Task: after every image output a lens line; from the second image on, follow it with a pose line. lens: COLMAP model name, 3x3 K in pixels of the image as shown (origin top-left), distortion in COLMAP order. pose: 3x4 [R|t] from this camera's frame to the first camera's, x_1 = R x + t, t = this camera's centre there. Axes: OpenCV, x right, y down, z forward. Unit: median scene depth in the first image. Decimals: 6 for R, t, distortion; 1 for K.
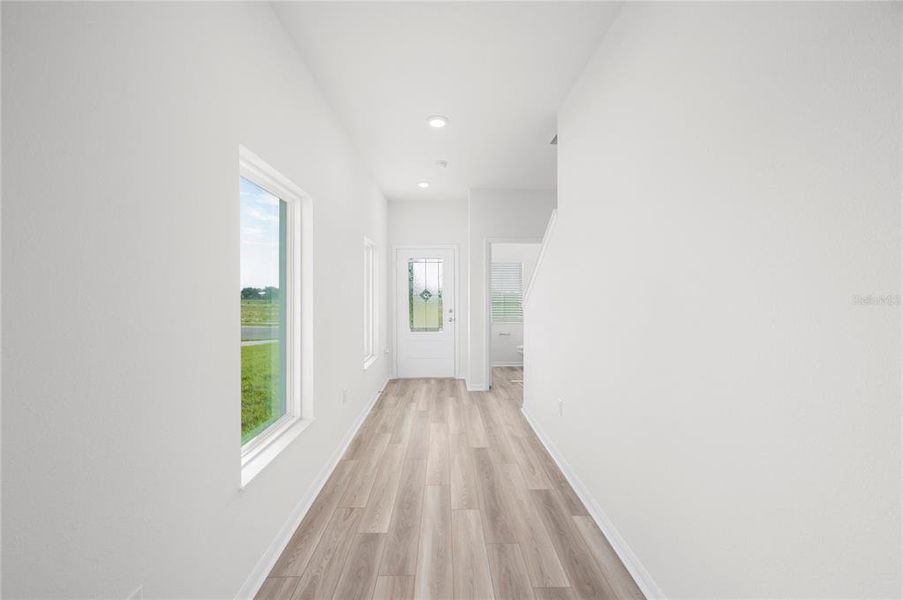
lens RADIAL K [[360.1, 0, 451.5], [0, 360.1, 296.2], [0, 0, 1]] dist [0.003245, -0.000340]
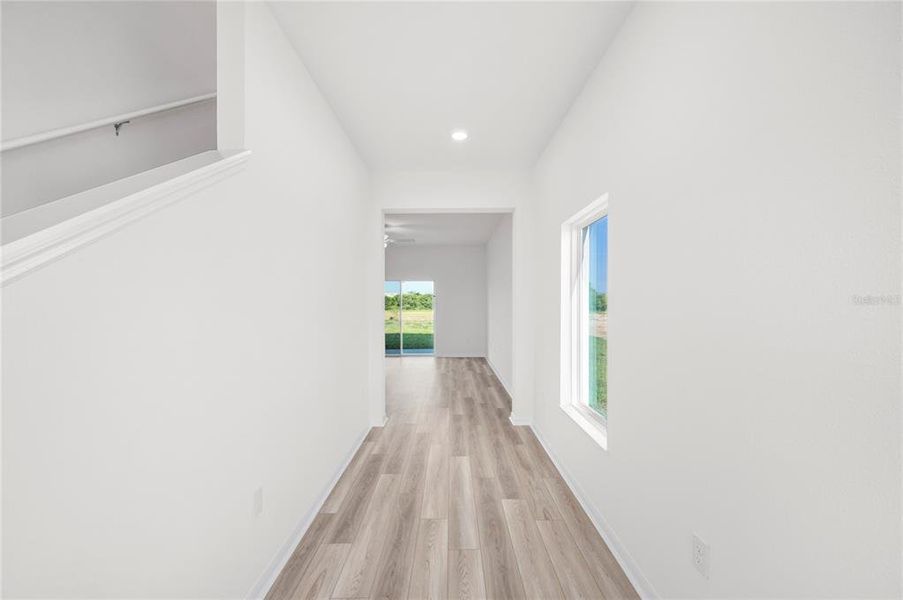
lens RADIAL K [[360.1, 0, 452.0], [0, 360.1, 305.8], [0, 0, 1]] dist [0.003245, -0.000340]
pose [[-0.999821, 0.005863, 0.018002, -0.034327], [0.006119, 0.999880, 0.014217, -0.019700], [-0.017916, 0.014325, -0.999737, 2.045798]]
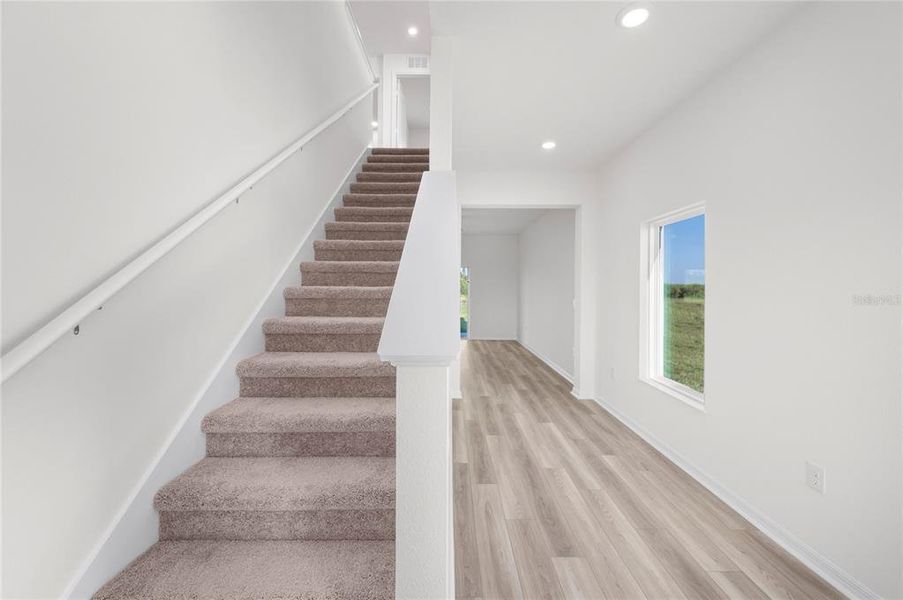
lens RADIAL K [[360.1, 0, 451.2], [0, 360.1, 281.7], [0, 0, 1]] dist [0.003245, -0.000340]
pose [[-0.999740, -0.006306, 0.021891, 0.366358], [-0.006524, 0.999930, -0.009883, -0.023115], [-0.021827, -0.010023, -0.999712, 2.277688]]
